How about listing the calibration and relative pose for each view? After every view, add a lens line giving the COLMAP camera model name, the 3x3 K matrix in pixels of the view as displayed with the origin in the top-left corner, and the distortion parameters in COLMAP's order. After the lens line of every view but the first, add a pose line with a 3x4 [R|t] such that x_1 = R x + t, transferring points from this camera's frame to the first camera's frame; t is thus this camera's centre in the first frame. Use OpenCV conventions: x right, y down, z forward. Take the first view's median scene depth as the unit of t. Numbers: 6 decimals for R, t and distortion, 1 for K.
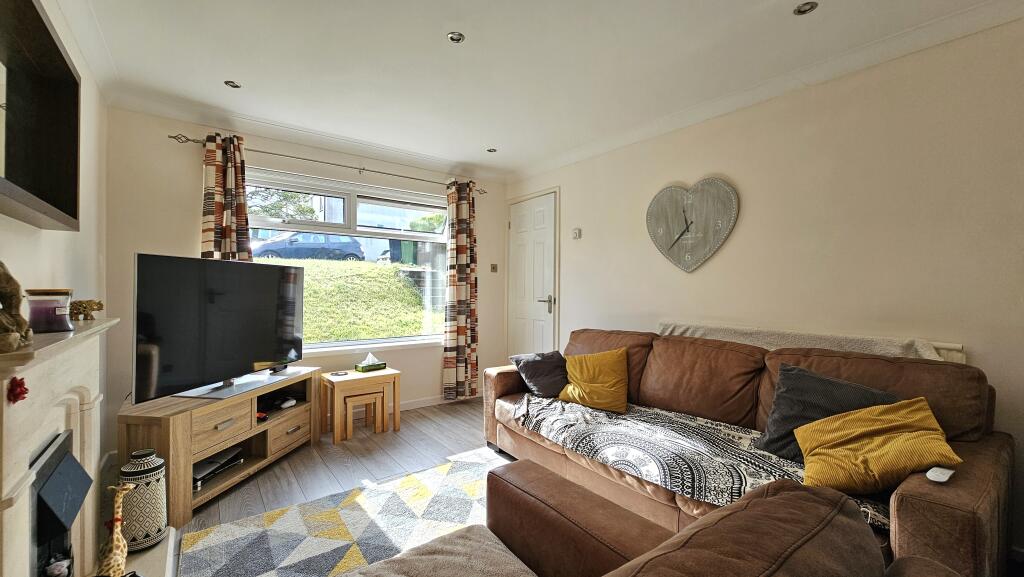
lens RADIAL K [[413.1, 0, 512.4], [0, 413.1, 288.2], [0, 0, 1]] dist [-0.001401, 0.001817]
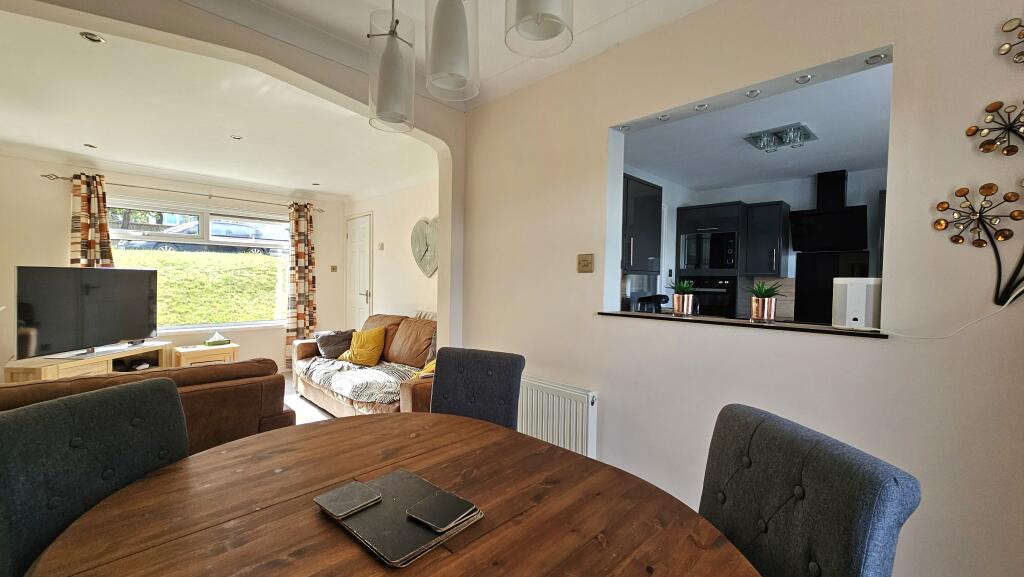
lens RADIAL K [[413.1, 0, 513.2], [0, 413.1, 289.3], [0, 0, 1]] dist [-0.001401, 0.001817]
pose [[0.990305, 0.006320, 0.138764, 0.495778], [-0.010115, 0.999593, 0.026656, -0.035711], [-0.138539, -0.027801, 0.989967, -0.547930]]
